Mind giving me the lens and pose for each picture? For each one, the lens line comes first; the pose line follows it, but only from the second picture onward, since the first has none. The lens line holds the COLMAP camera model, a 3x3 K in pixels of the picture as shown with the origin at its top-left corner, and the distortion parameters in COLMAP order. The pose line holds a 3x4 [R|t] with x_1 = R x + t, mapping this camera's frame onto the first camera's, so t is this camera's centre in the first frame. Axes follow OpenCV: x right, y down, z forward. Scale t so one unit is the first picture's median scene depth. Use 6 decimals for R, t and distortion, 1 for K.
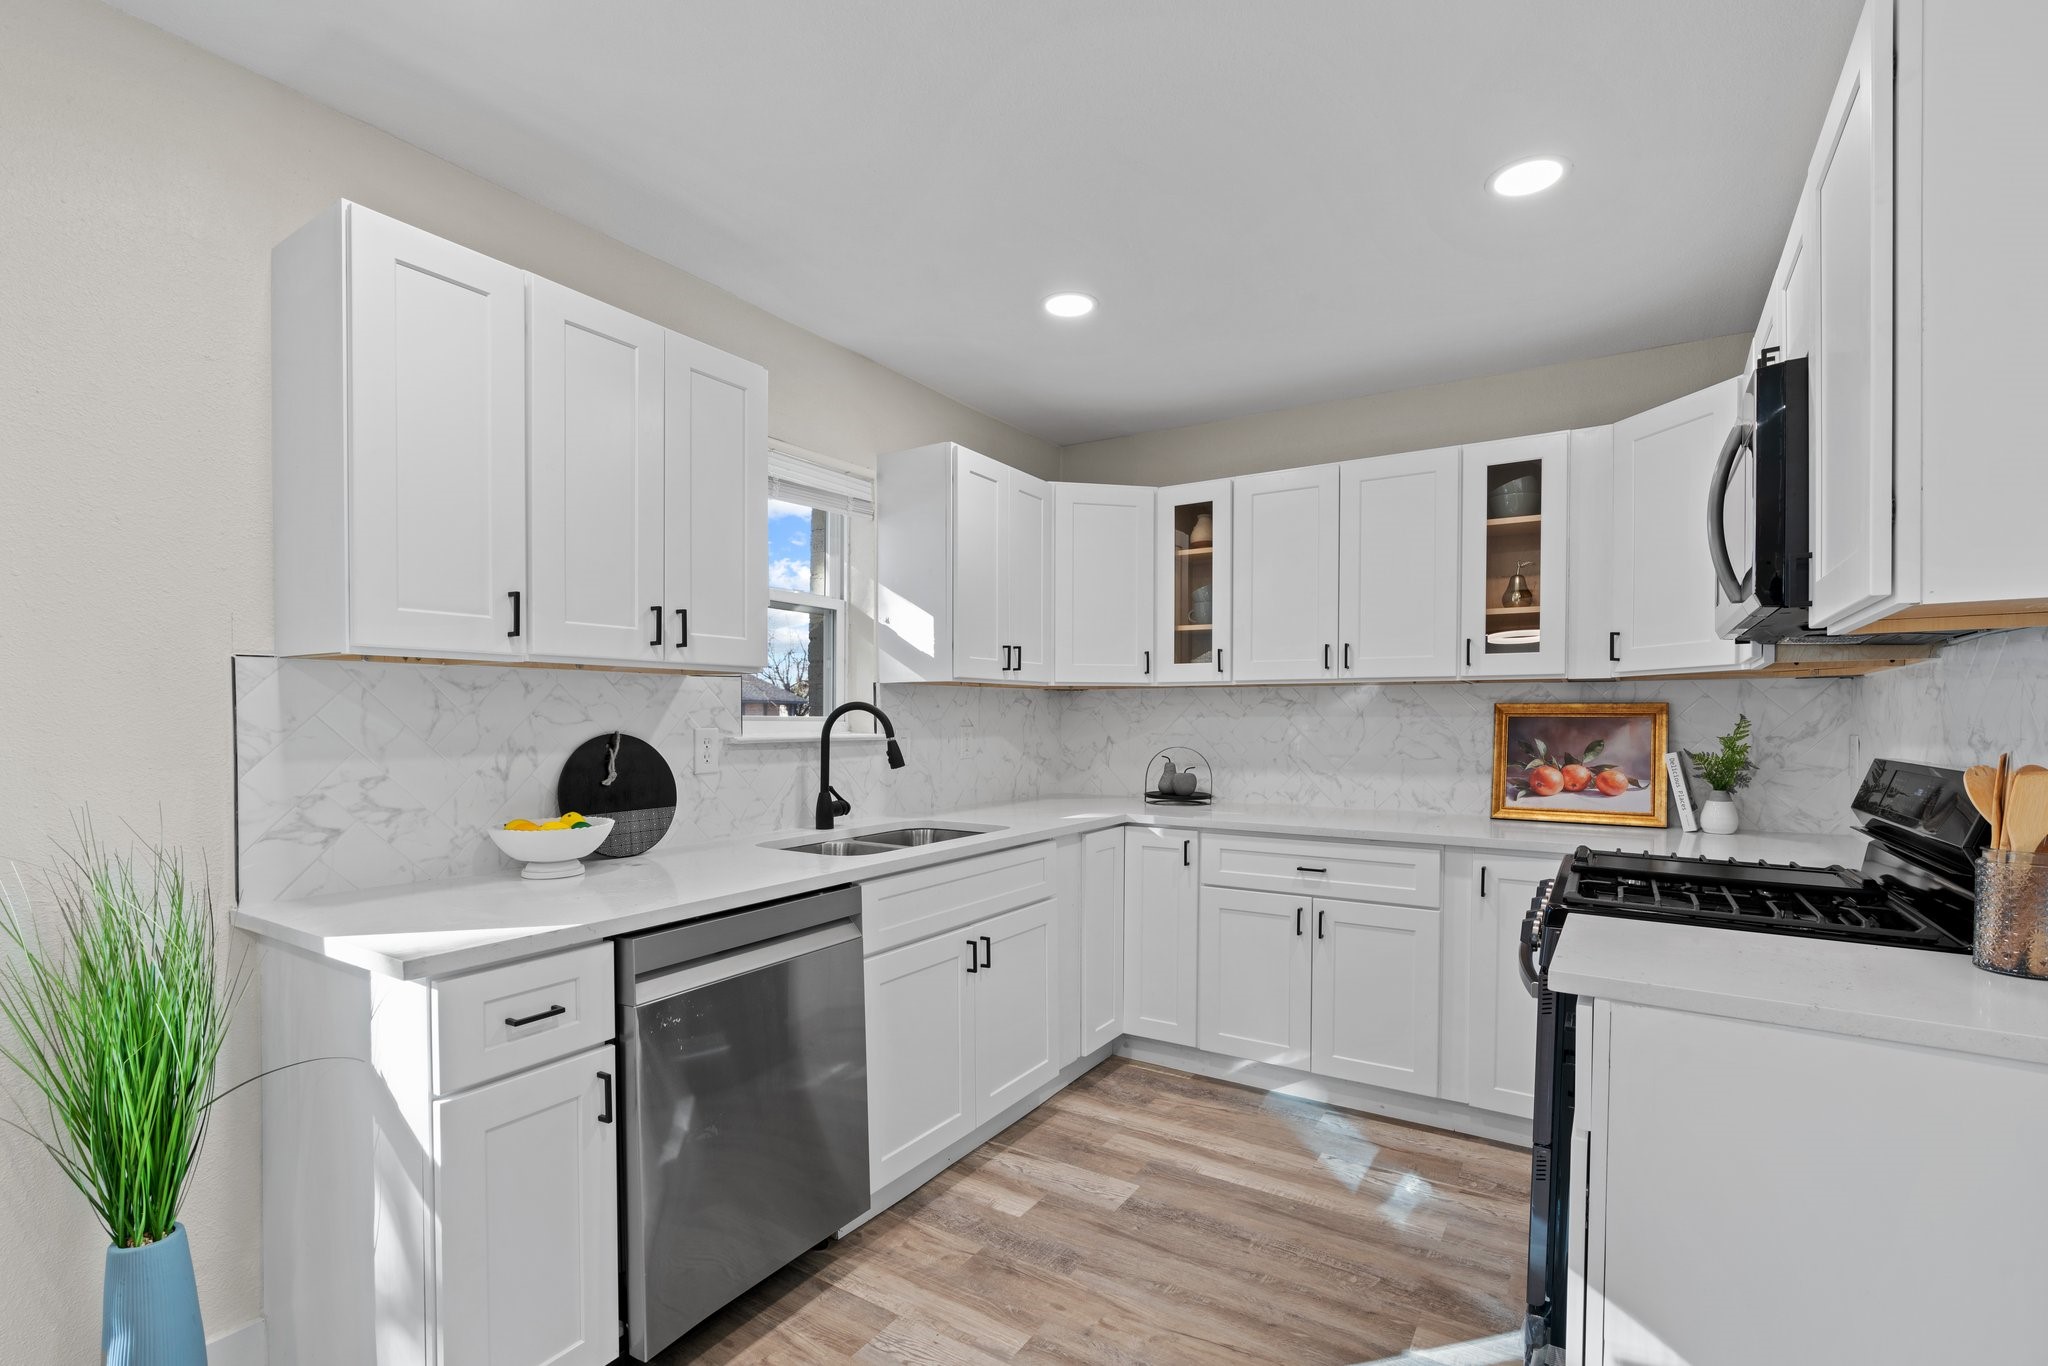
lens RADIAL K [[924.6, 0, 1034.7], [0, 924.6, 735.9], [0, 0, 1]] dist [-0.016188, 0.007586]
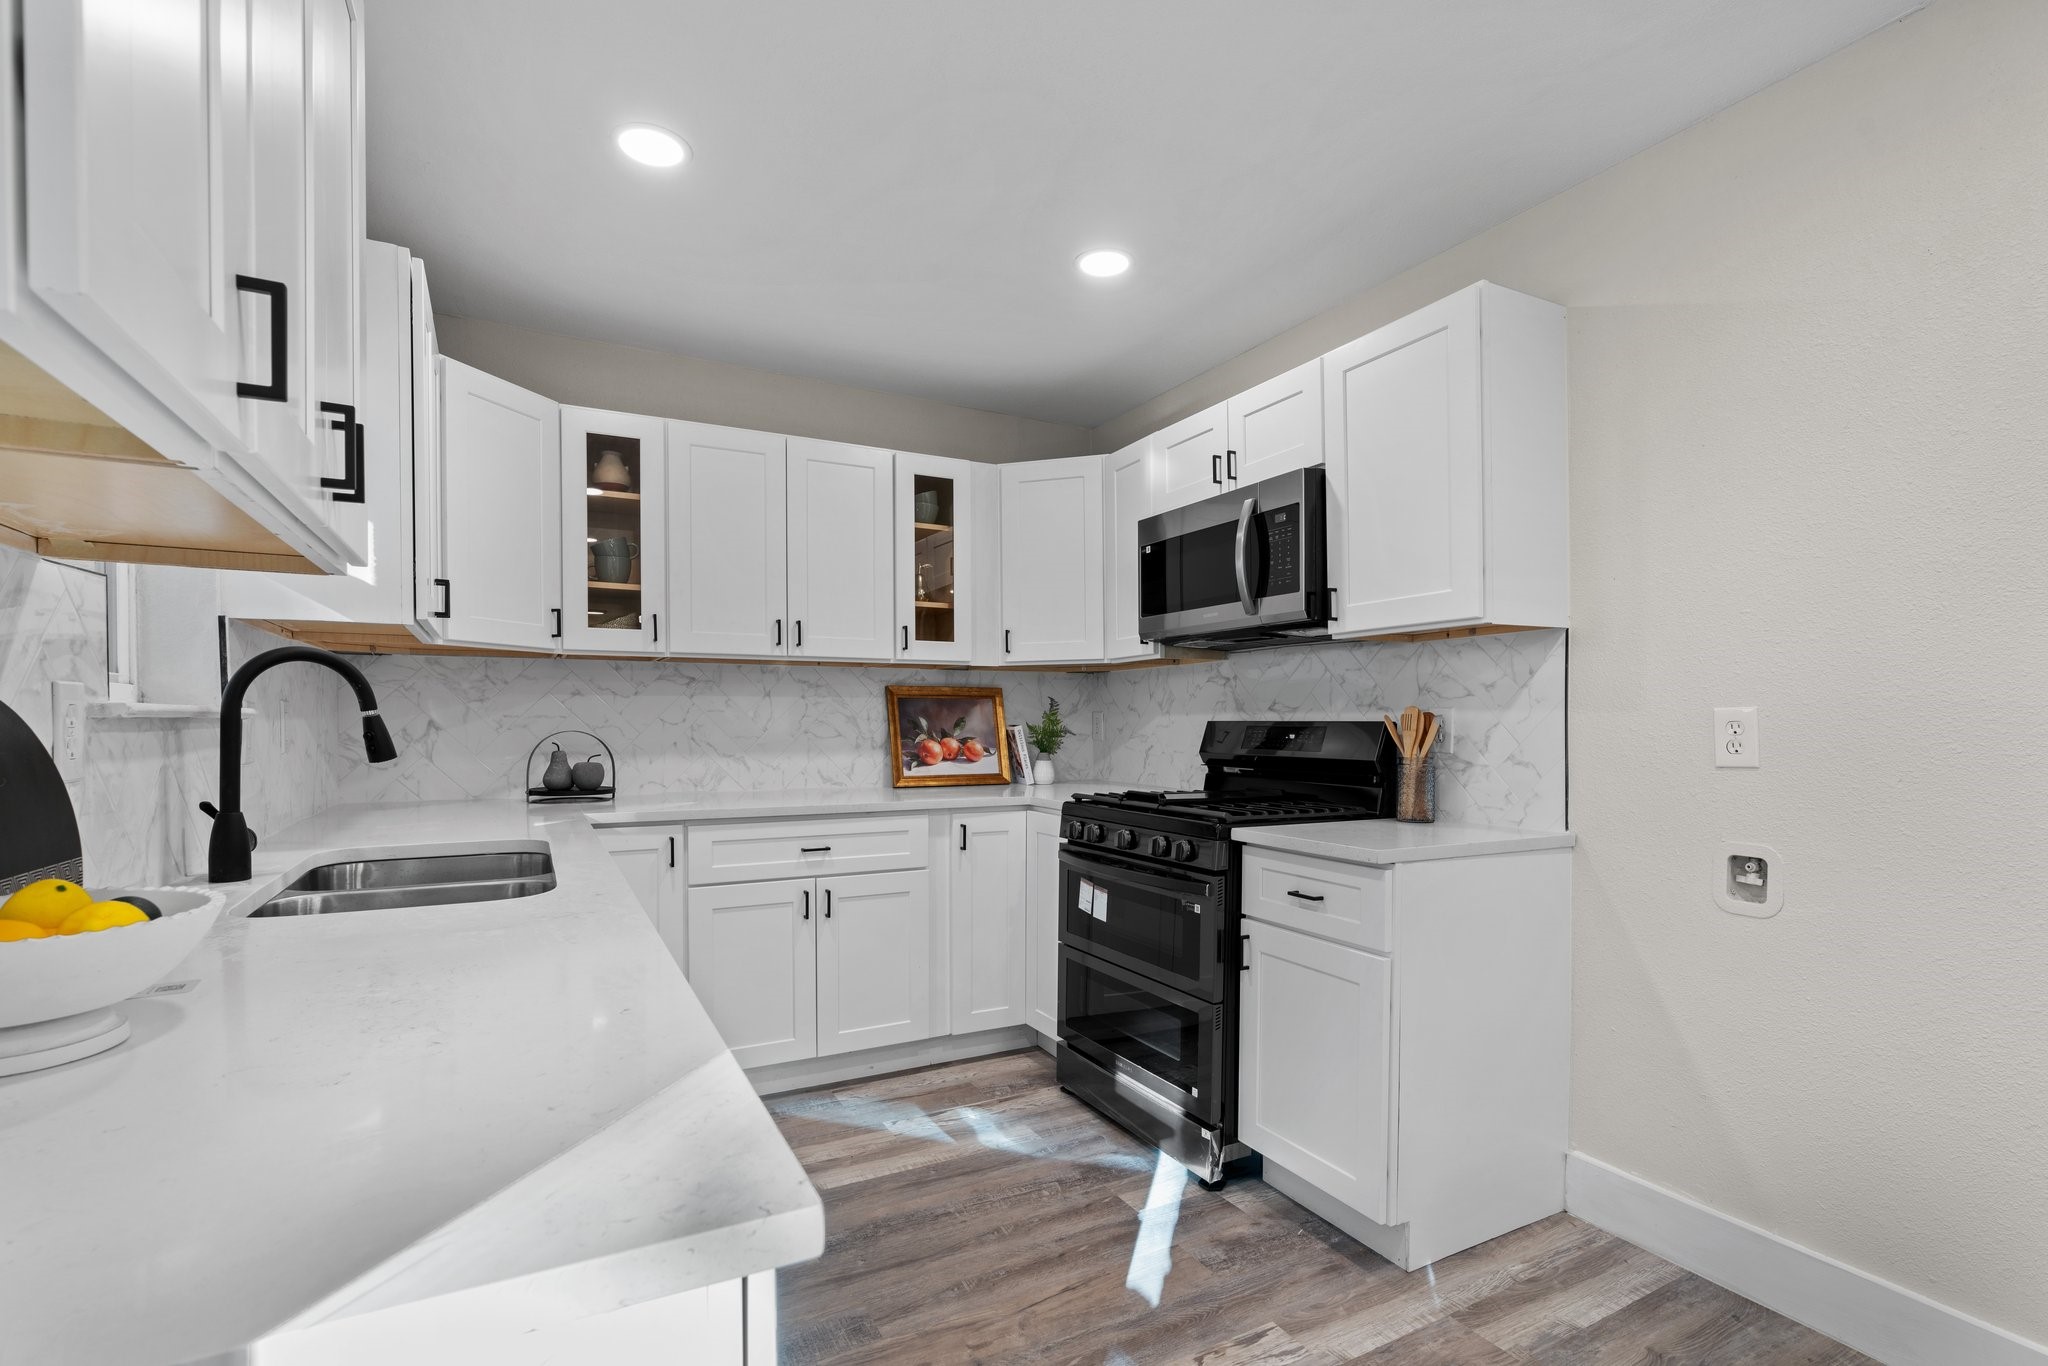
lens RADIAL K [[924.6, 0, 1021.6], [0, 924.6, 736.5], [0, 0, 1]] dist [-0.016188, 0.007586]
pose [[0.501383, -0.018607, 0.865025, -0.424631], [0.018723, 0.999768, 0.010653, 0.018962], [-0.865023, 0.010854, 0.501615, 0.315486]]
